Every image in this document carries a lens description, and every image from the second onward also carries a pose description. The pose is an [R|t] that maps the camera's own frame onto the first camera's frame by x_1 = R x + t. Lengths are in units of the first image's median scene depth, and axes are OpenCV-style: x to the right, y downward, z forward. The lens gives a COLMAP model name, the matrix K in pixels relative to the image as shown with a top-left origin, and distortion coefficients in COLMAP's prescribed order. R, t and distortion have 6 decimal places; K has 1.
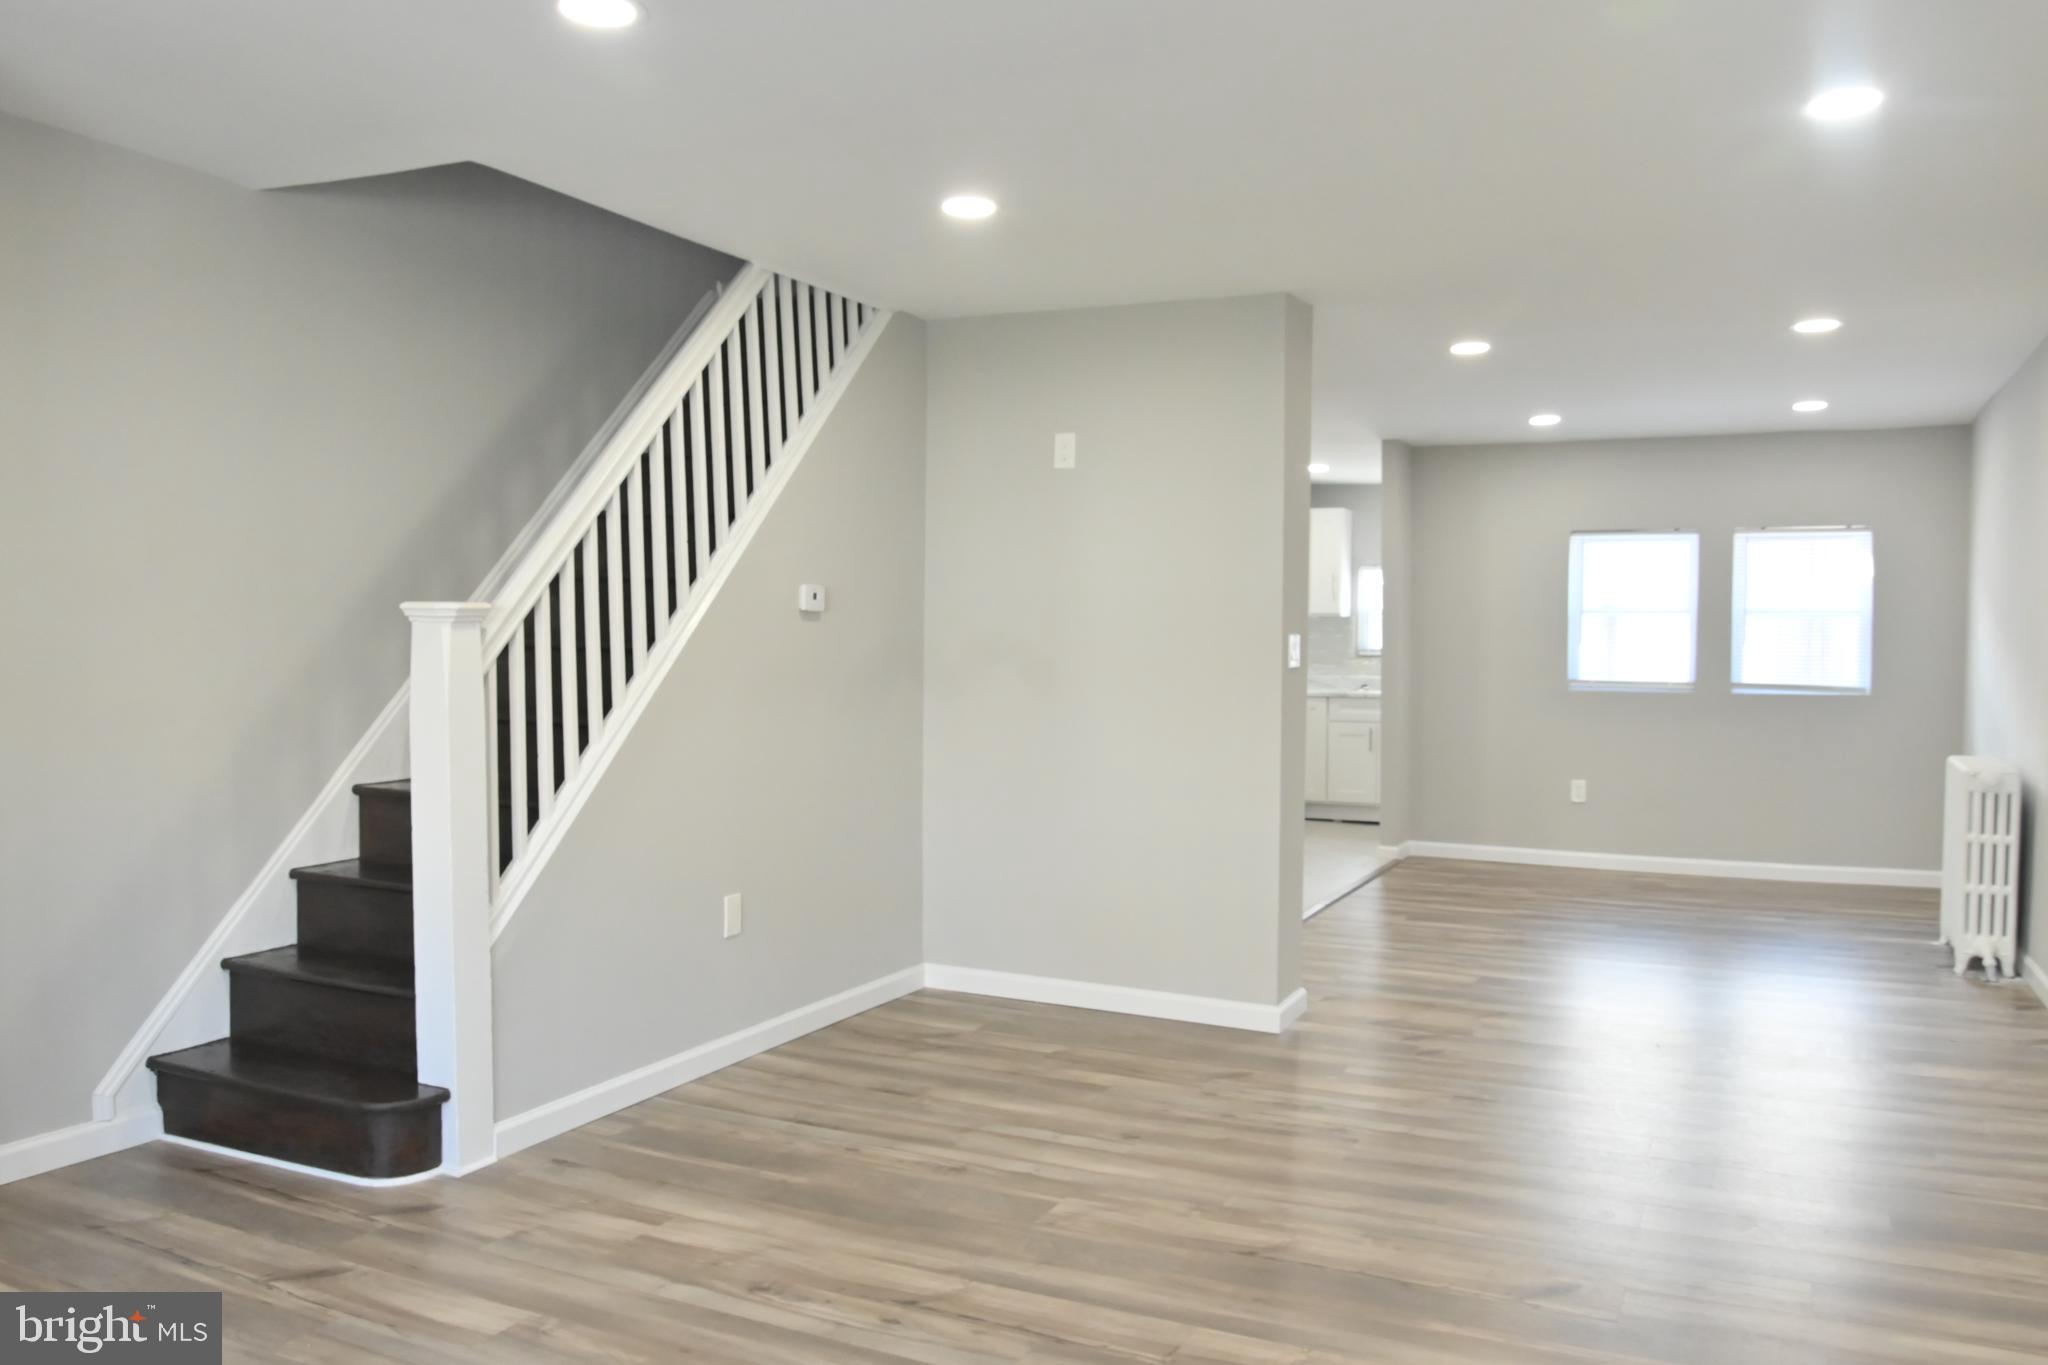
lens RADIAL K [[1568.3, 0, 1021.1], [0, 1568.3, 690.2], [0, 0, 1]] dist [-0.055010, -0.006659]
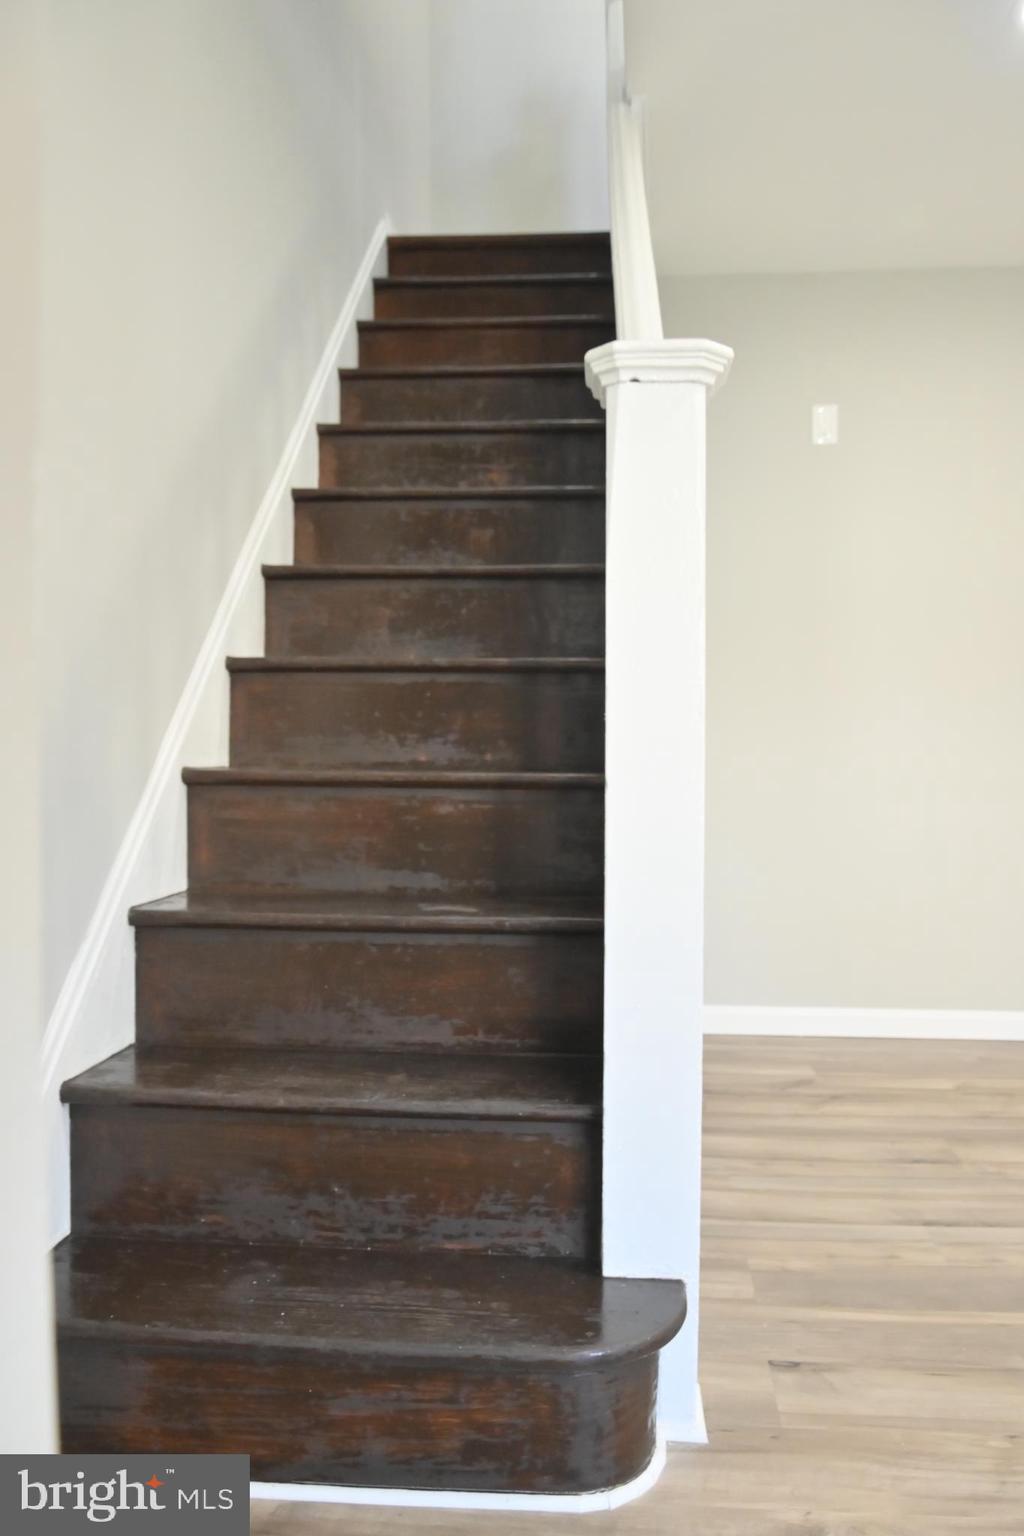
lens RADIAL K [[1176.2, 0, 534.0], [0, 1176.2, 756.4], [0, 0, 1]] dist [-0.055010, -0.006659]
pose [[0.939943, -0.010138, 0.341181, -0.490123], [0.023944, 0.999055, -0.036277, 0.082056], [-0.340491, 0.042268, 0.939297, 0.568232]]
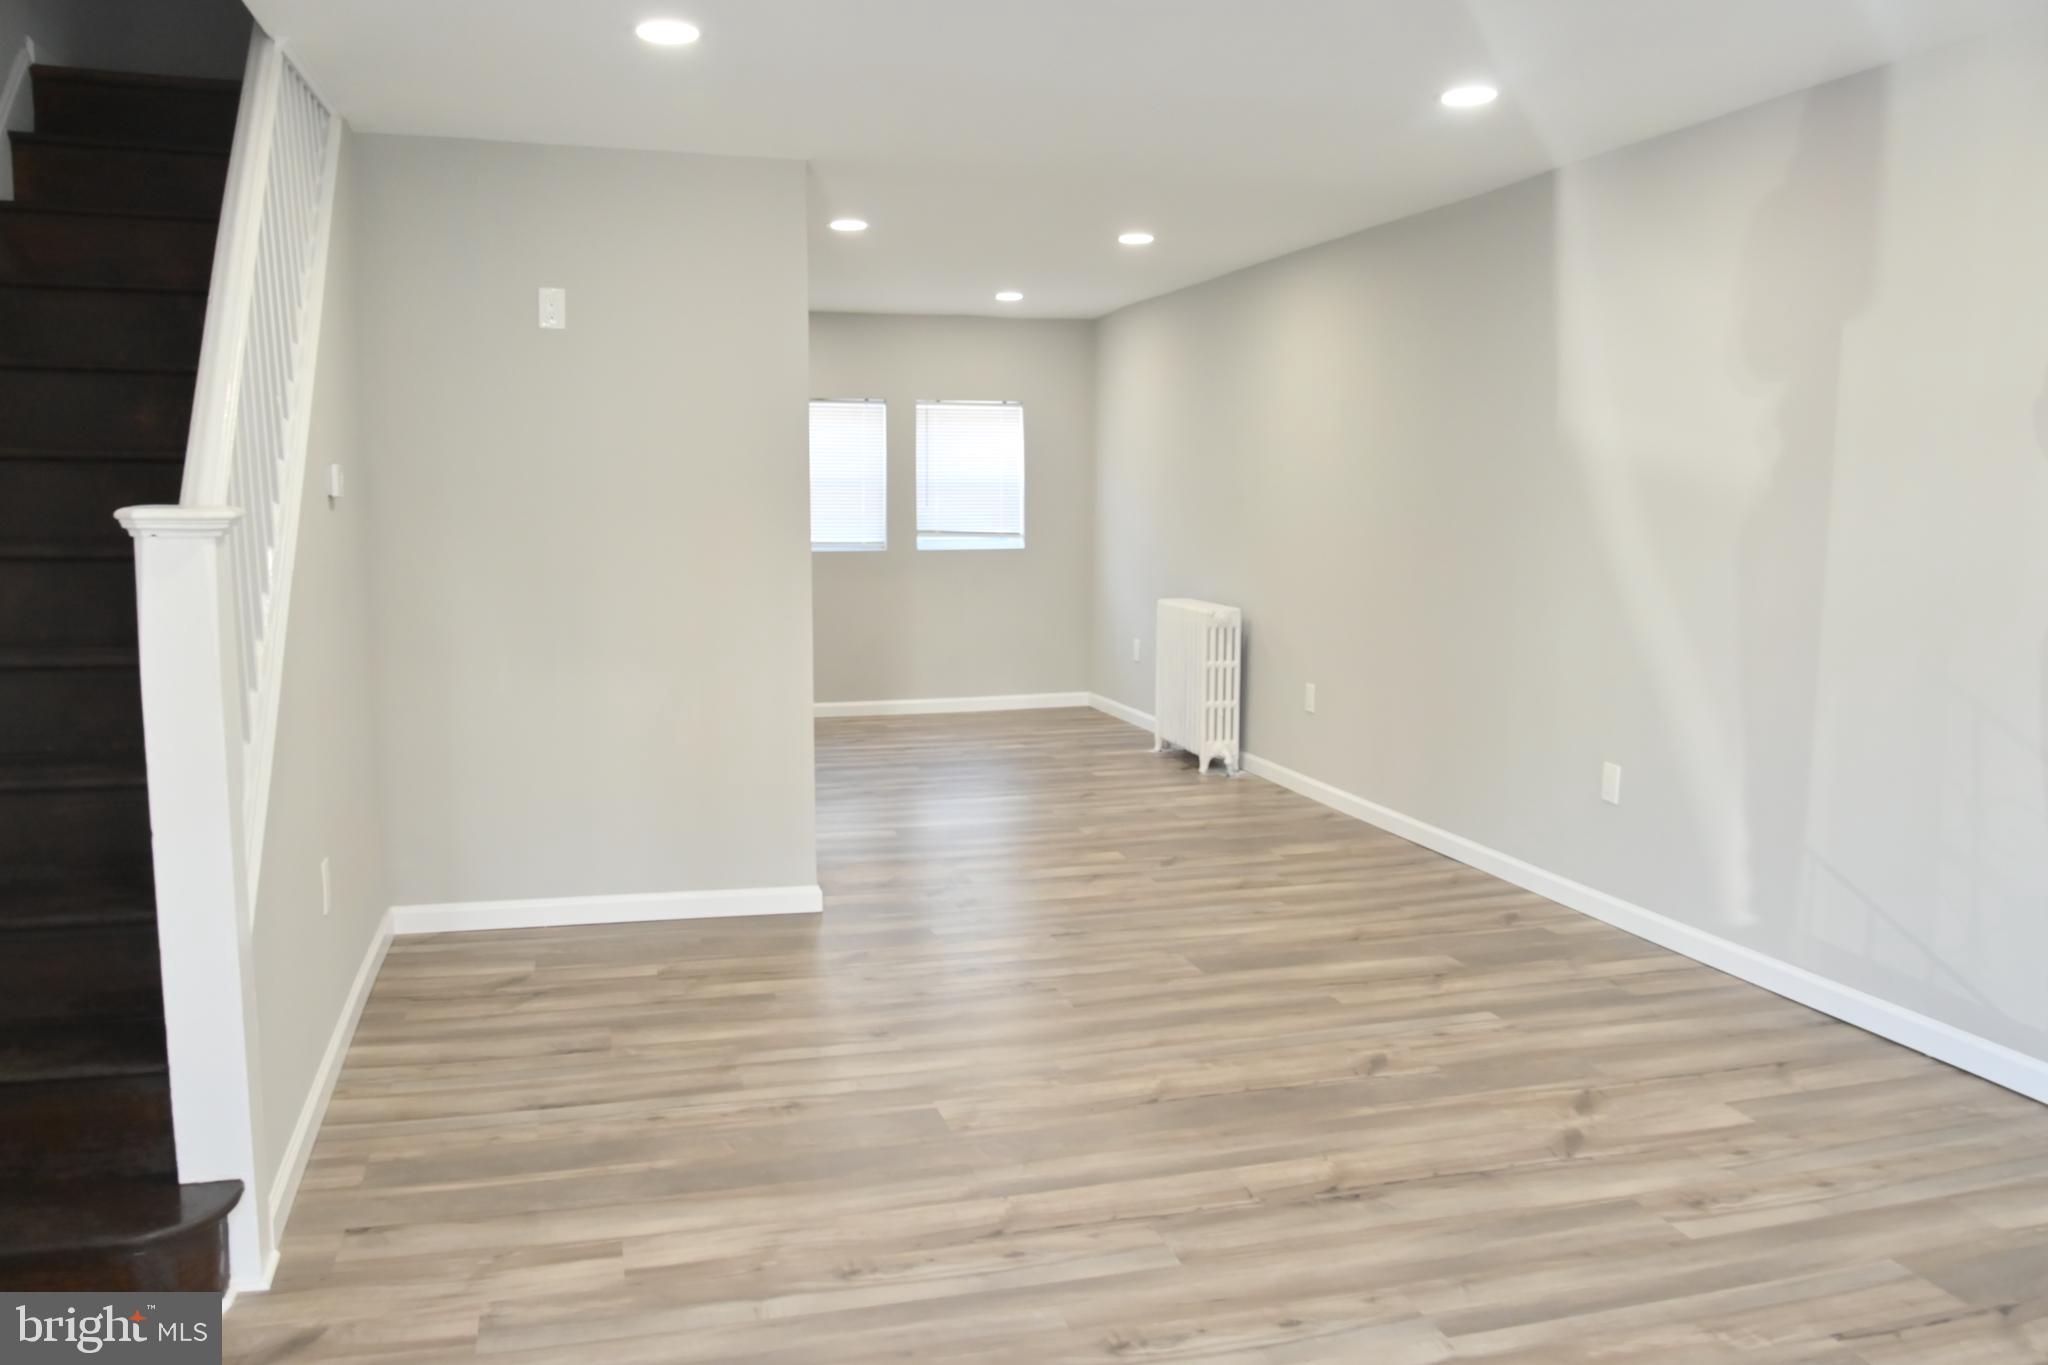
lens RADIAL K [[1568.3, 0, 1039.1], [0, 1568.3, 689.0], [0, 0, 1]] dist [-0.055010, -0.006659]
pose [[0.748381, -0.090107, 0.657119, -0.482652], [0.026295, 0.993981, 0.106352, -0.034483], [-0.662747, -0.062312, 0.746246, 0.202300]]
